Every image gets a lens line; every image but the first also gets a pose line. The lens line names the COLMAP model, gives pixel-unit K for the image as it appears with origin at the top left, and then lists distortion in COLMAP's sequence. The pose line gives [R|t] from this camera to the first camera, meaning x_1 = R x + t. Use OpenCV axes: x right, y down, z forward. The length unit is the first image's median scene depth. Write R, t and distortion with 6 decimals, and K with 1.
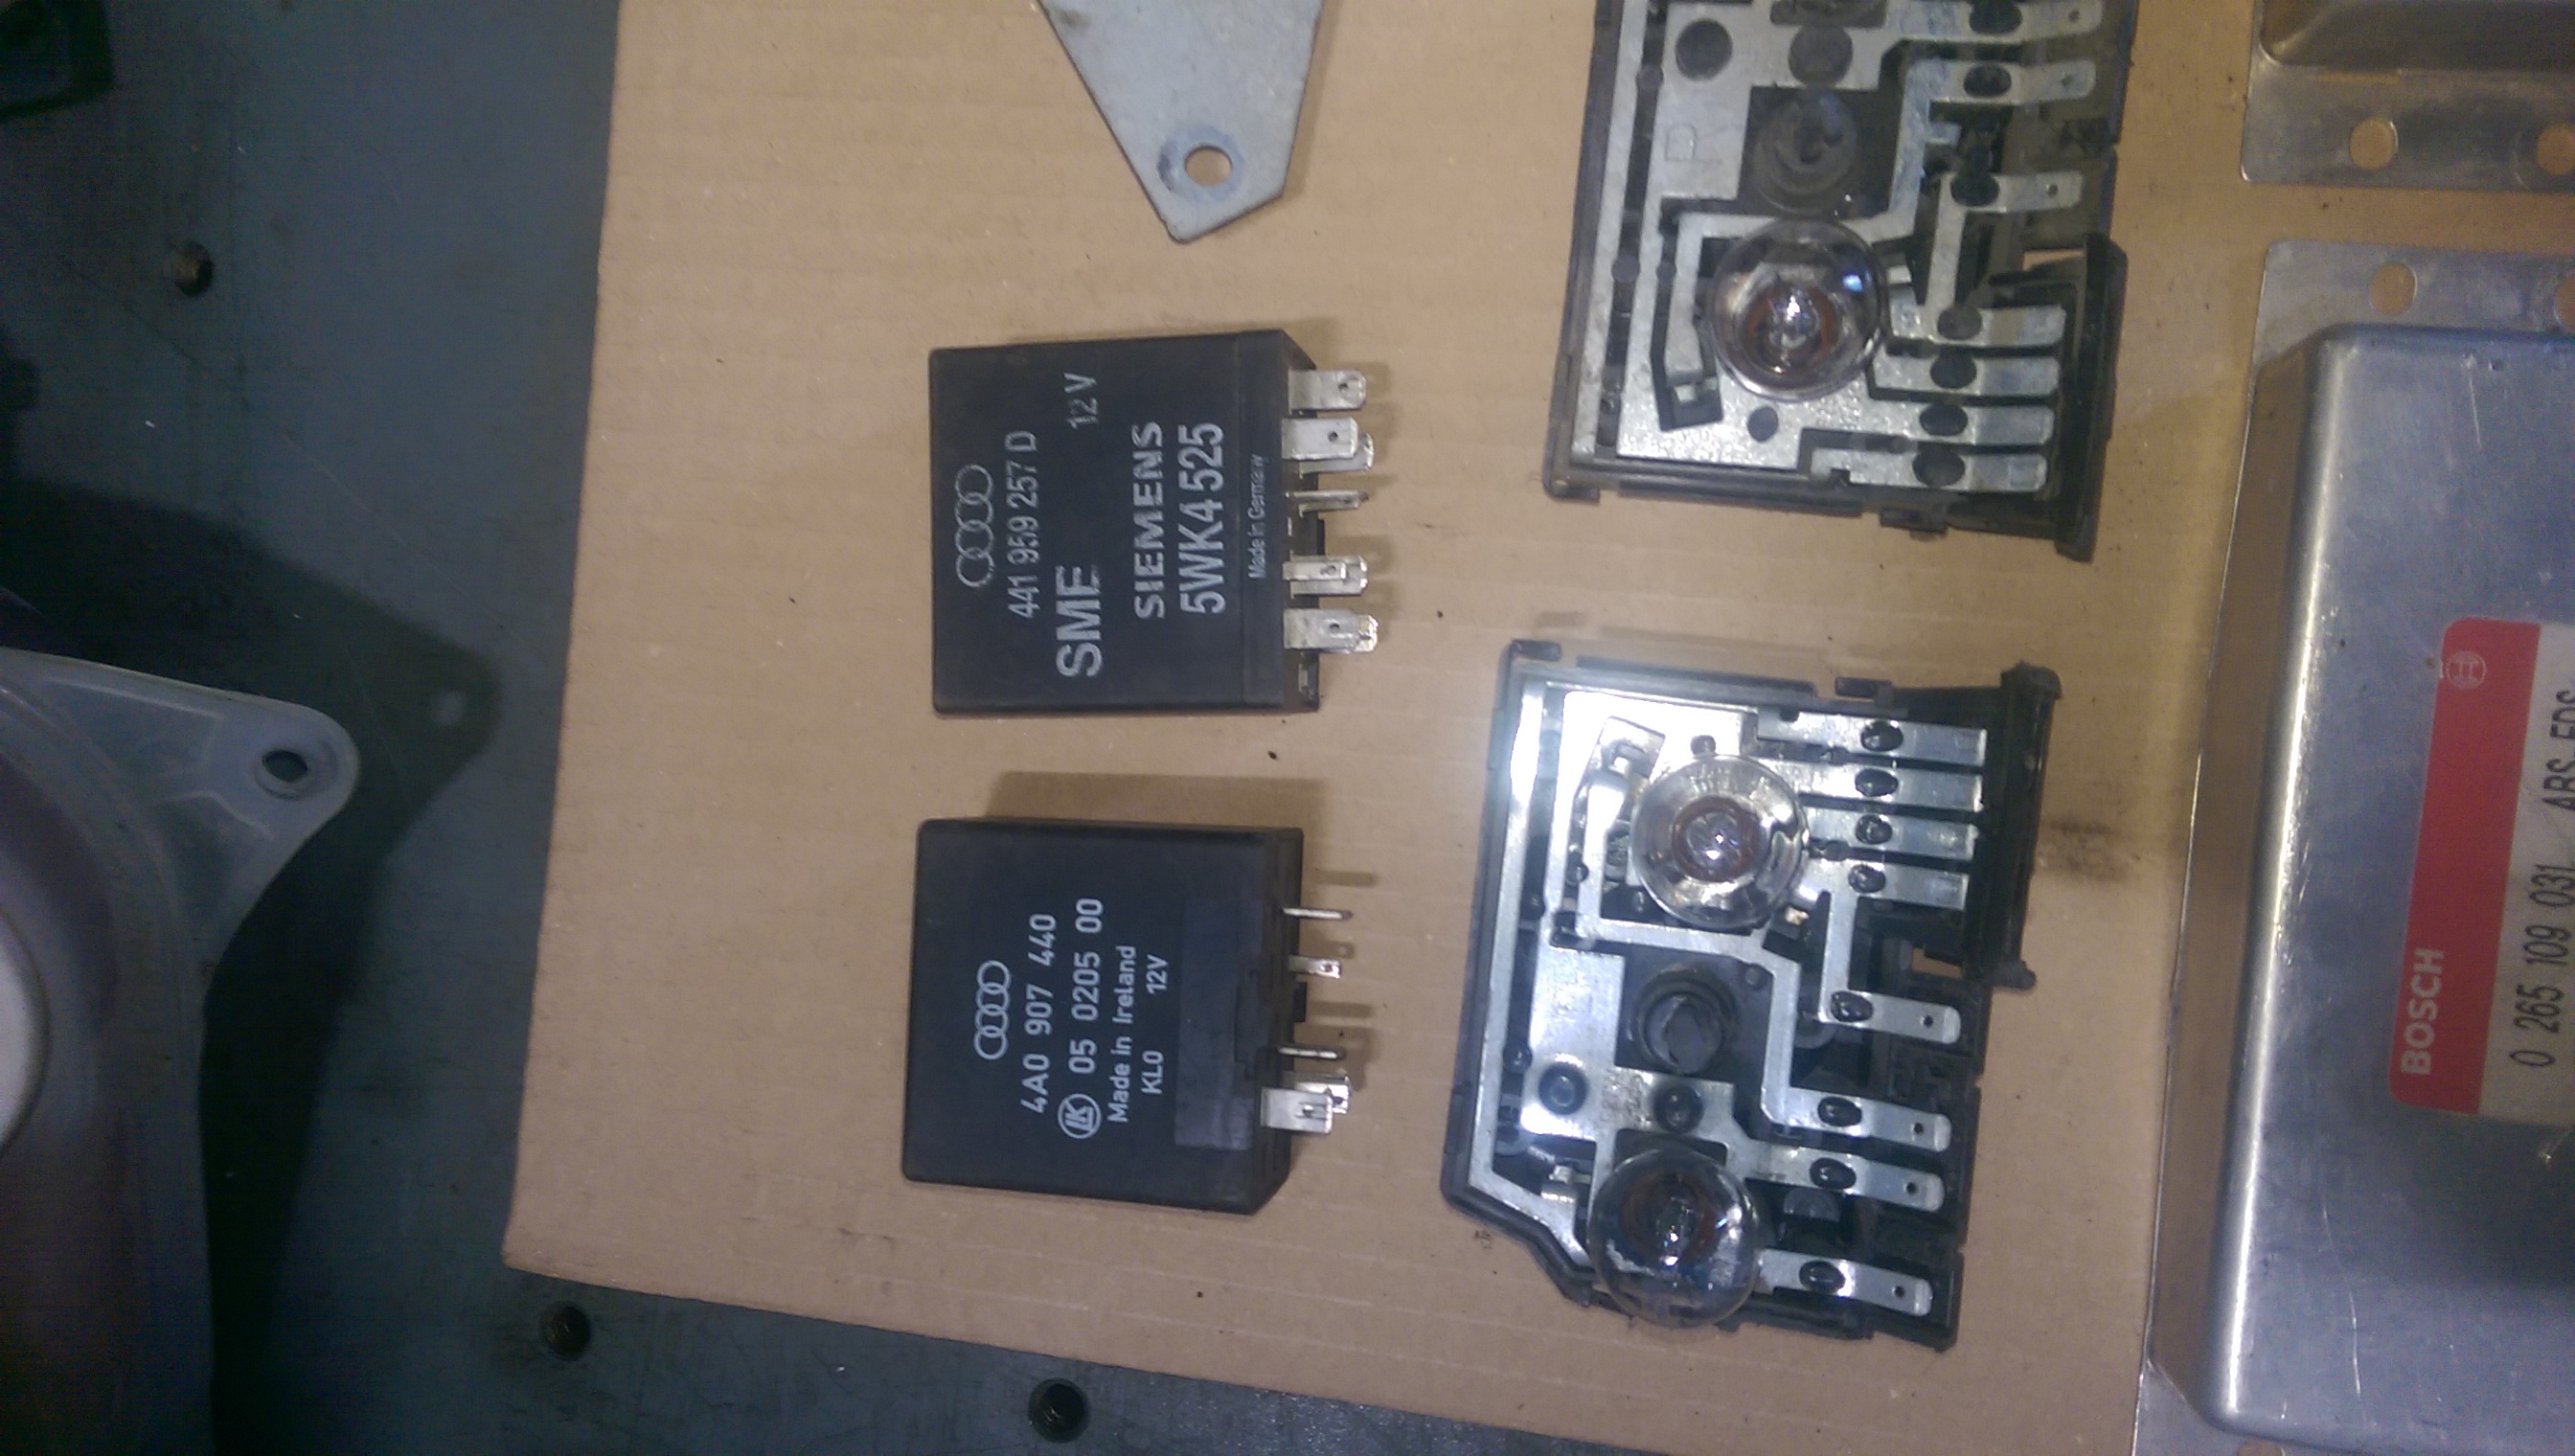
lens RADIAL K [[1736.3, 0, 1280.6], [0, 1736.3, 737.0], [0, 0, 1]] dist [0.078078, -0.110383]
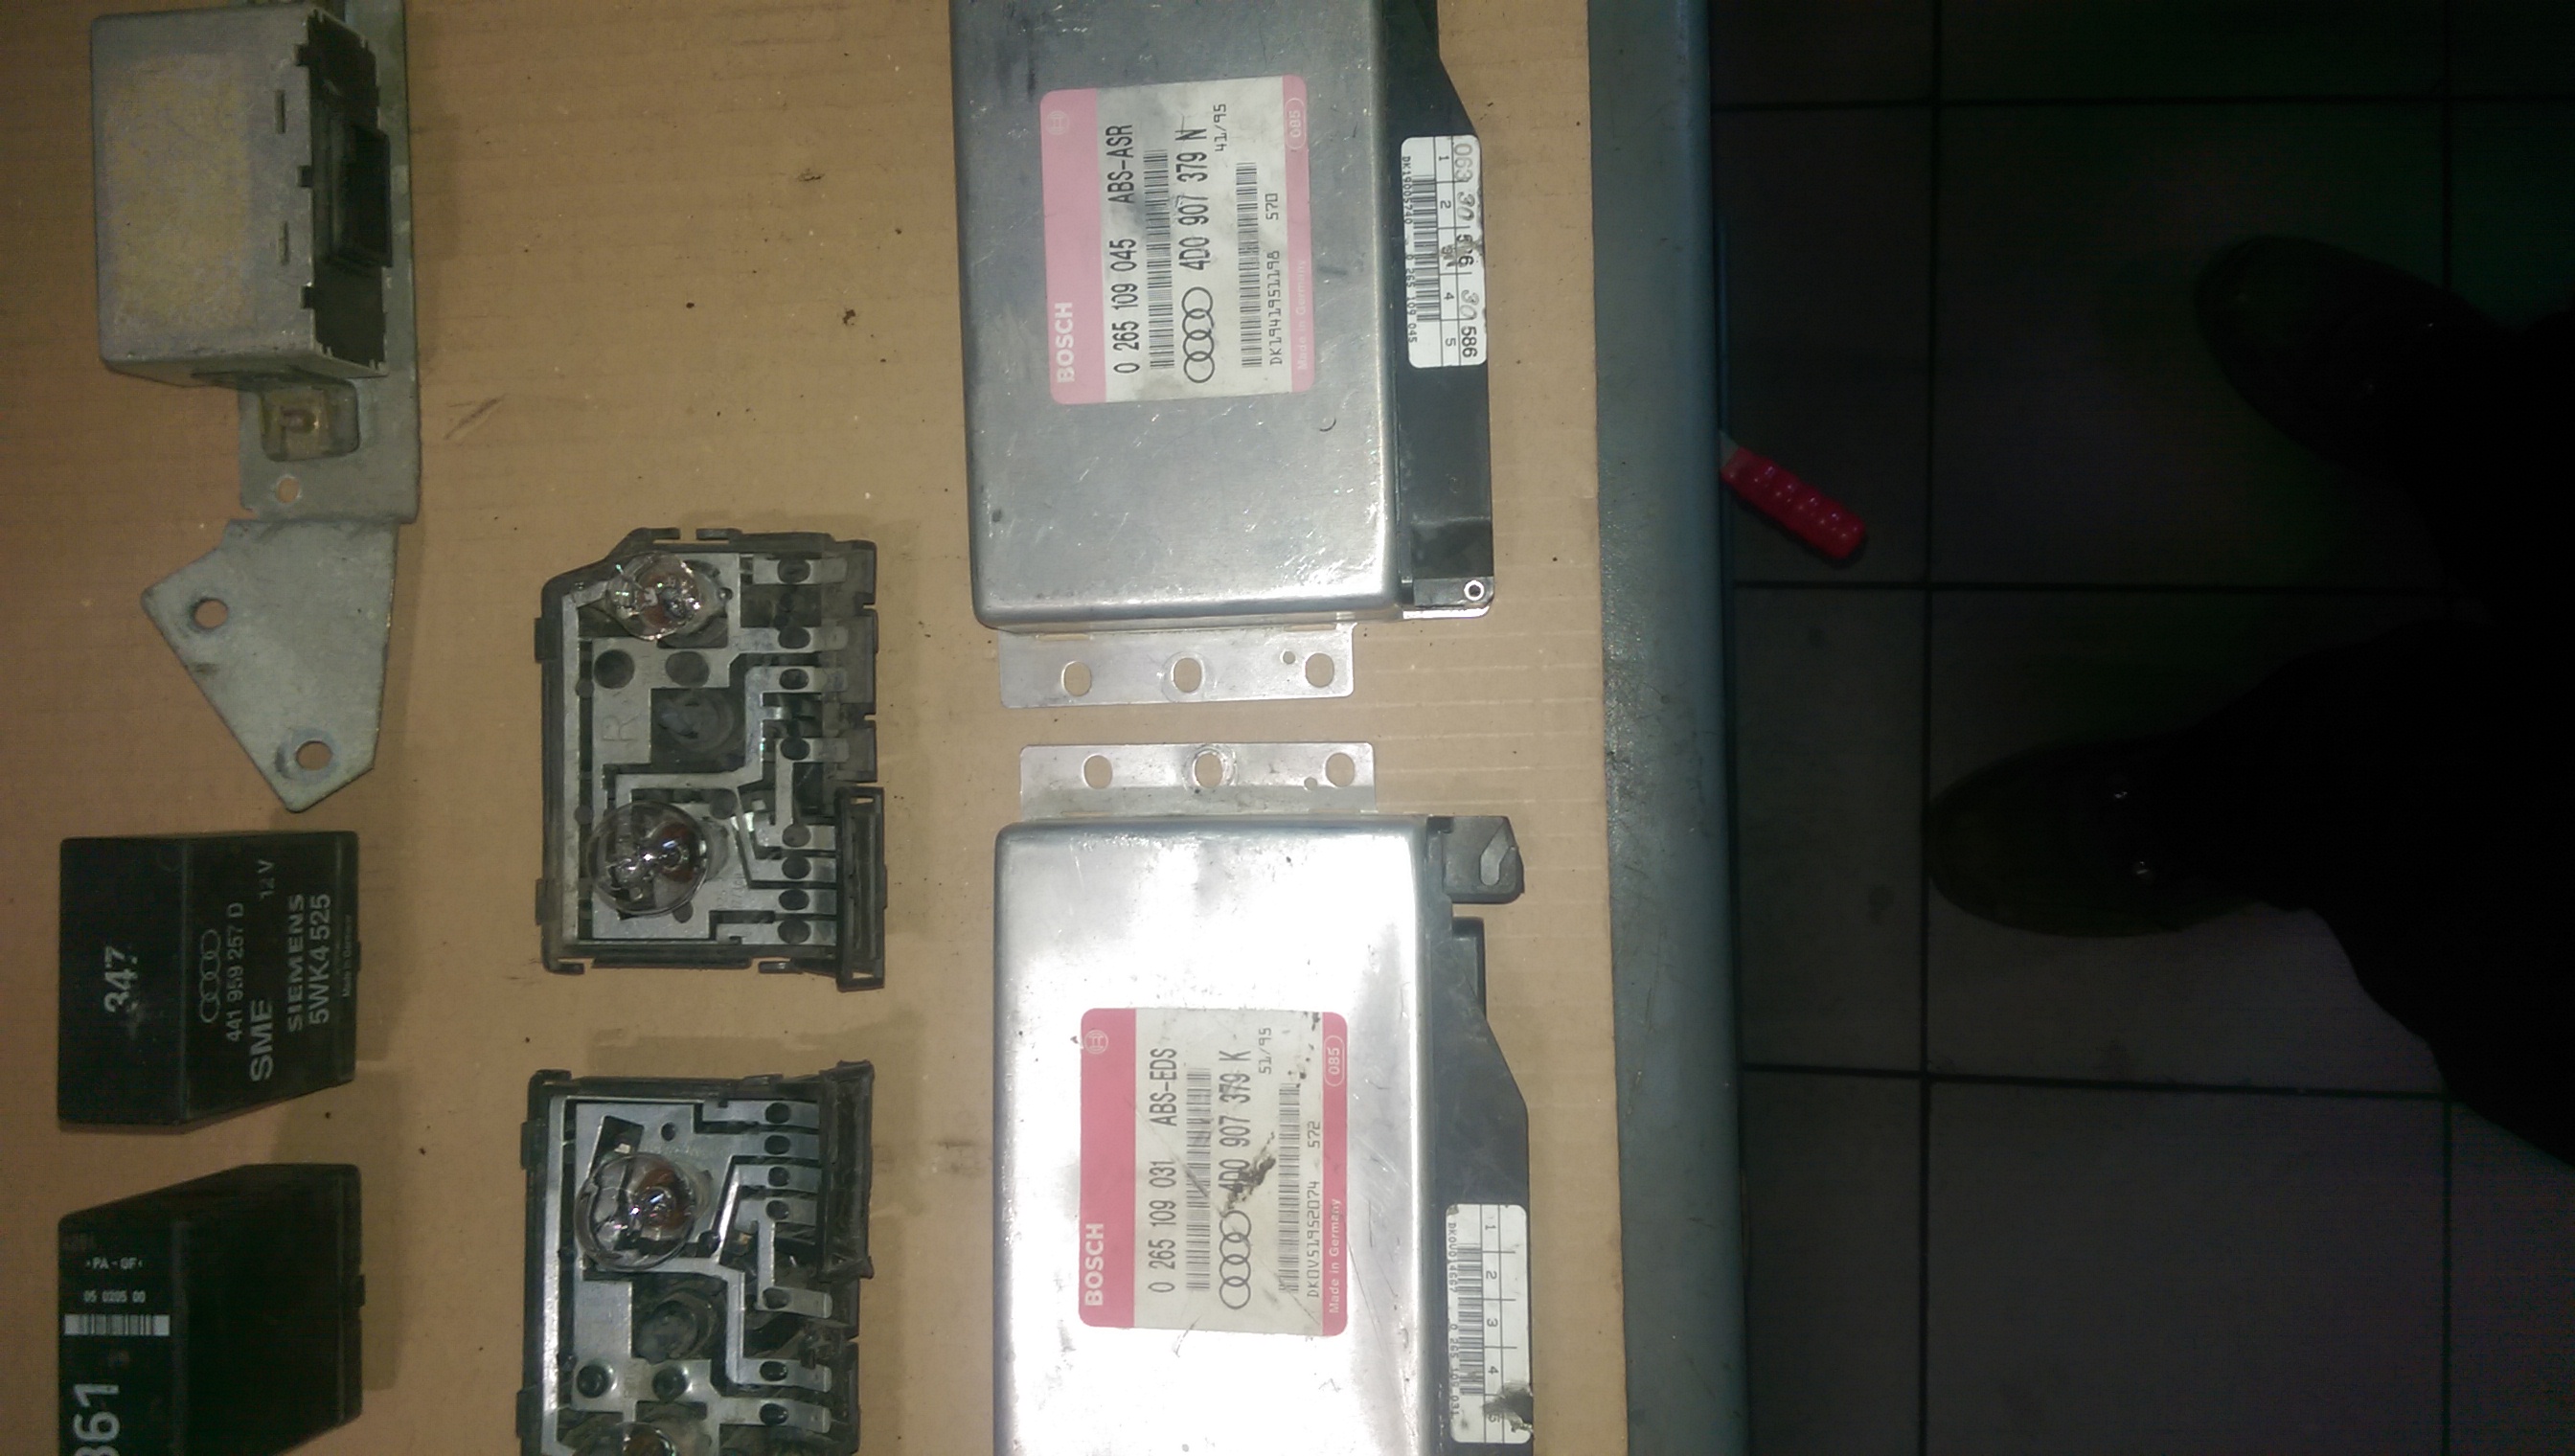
lens RADIAL K [[1736.3, 0, 1280.6], [0, 1736.3, 737.0], [0, 0, 1]] dist [0.078078, -0.110383]
pose [[0.991095, -0.111995, 0.072020, 0.693225], [0.114803, 0.992733, -0.036084, -0.214756], [-0.067455, 0.044030, 0.996750, -0.532243]]
